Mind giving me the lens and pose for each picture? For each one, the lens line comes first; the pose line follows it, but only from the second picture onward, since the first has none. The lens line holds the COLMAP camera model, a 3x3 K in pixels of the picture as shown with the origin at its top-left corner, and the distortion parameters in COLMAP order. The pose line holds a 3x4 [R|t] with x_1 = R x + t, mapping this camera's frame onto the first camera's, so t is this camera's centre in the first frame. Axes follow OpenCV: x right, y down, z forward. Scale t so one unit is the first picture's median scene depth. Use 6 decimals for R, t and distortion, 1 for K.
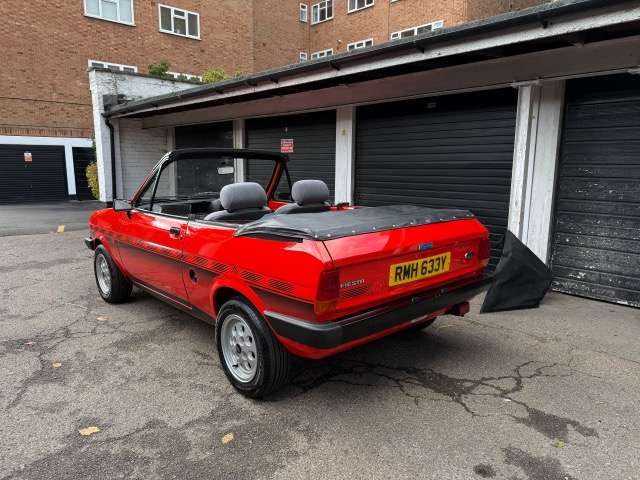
lens RADIAL K [[453.9, 0, 318.0], [0, 453.9, 239.8], [0, 0, 1]] dist [0.006050, -0.009610]
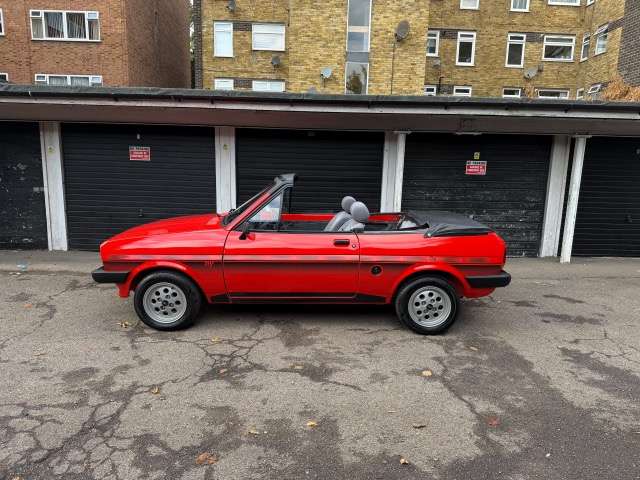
lens RADIAL K [[452.0, 0, 318.5], [0, 452.0, 241.5], [0, 0, 1]] dist [0.014839, -0.019747]
pose [[0.666089, -0.118133, 0.736458, -1.099647], [0.102753, 0.992497, 0.066269, -0.095301], [-0.738761, 0.031532, 0.673229, 0.141152]]
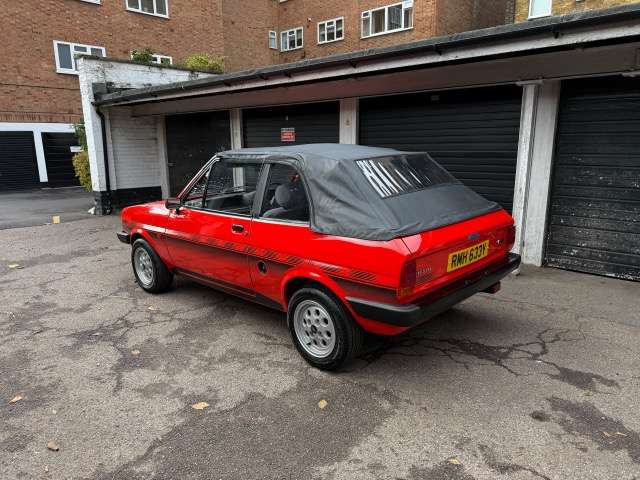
lens RADIAL K [[452.0, 0, 318.5], [0, 452.0, 241.5], [0, 0, 1]] dist [0.014839, -0.019747]
pose [[0.996715, -0.032335, 0.074255, -0.167362], [0.028485, 0.998223, 0.052344, -0.030371], [-0.075816, -0.050057, 0.995865, -0.093108]]
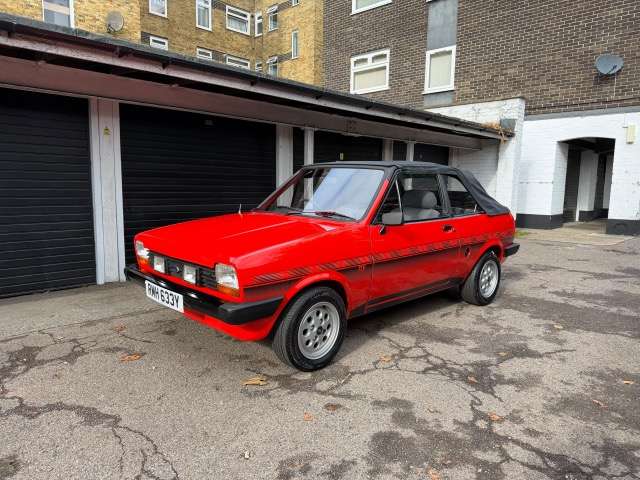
lens RADIAL K [[452.0, 0, 318.5], [0, 452.0, 241.5], [0, 0, 1]] dist [0.014839, -0.019747]
pose [[-0.038871, -0.134952, 0.990089, -1.326611], [0.147974, 0.979136, 0.139269, -0.179777], [-0.988227, 0.151921, -0.018090, 1.160627]]
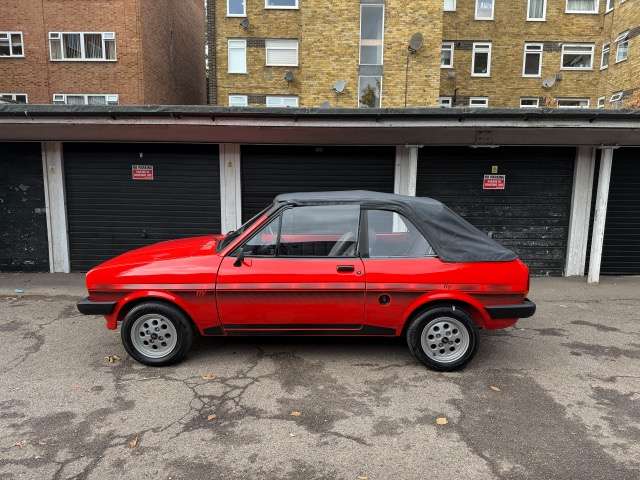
lens RADIAL K [[451.7, 0, 319.3], [0, 451.7, 240.6], [0, 0, 1]] dist [0.008960, -0.010845]
pose [[0.692011, -0.102038, 0.714639, -1.000652], [0.113104, 0.993059, 0.032268, -0.115551], [-0.712971, 0.058498, 0.698749, 0.179948]]
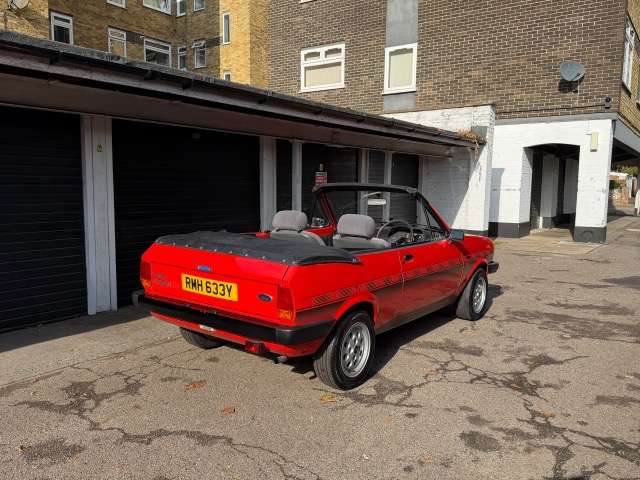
lens RADIAL K [[529.2, 0, 318.1], [0, 529.2, 240.4], [0, 0, 1]] dist [0.061574, -0.096094]
pose [[-0.188845, -0.112306, 0.975564, -1.502123], [0.148629, 0.978726, 0.141441, -0.278357], [-0.970694, 0.171708, -0.168135, 1.419906]]
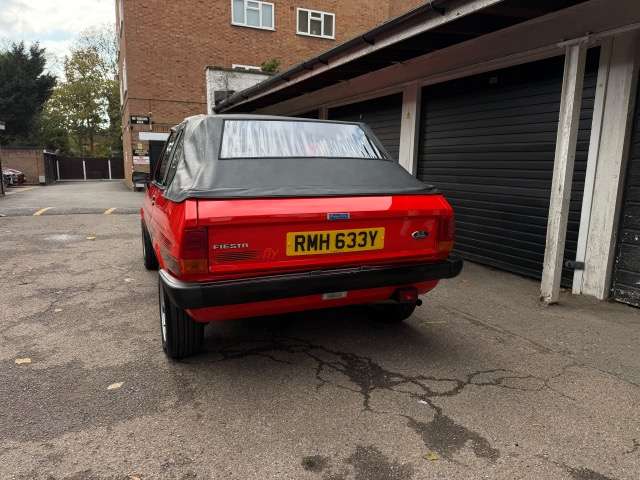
lens RADIAL K [[452.0, 0, 318.5], [0, 452.0, 241.5], [0, 0, 1]] dist [0.014839, -0.019747]
pose [[0.949230, 0.064053, -0.307993, 0.320201], [-0.062995, 0.997924, 0.013388, 0.036655], [0.308212, 0.006694, 0.951294, 0.089143]]
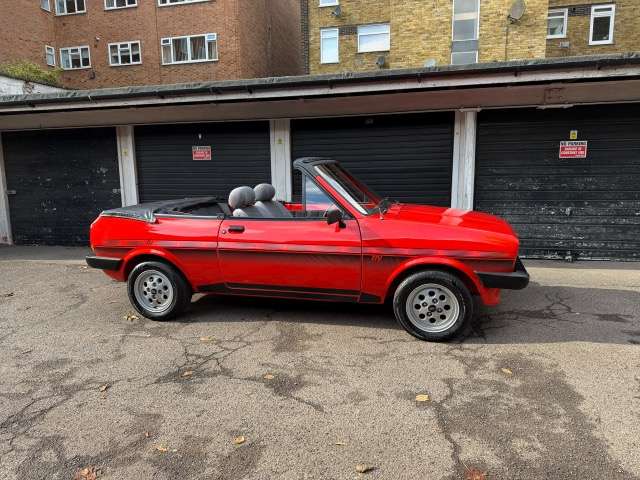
lens RADIAL K [[452.0, 0, 318.5], [0, 452.0, 241.5], [0, 0, 1]] dist [0.014839, -0.019747]
pose [[0.841260, -0.103816, 0.530570, -0.791809], [0.109802, 0.993745, 0.020345, -0.020405], [-0.529363, 0.041142, 0.847397, 0.082035]]
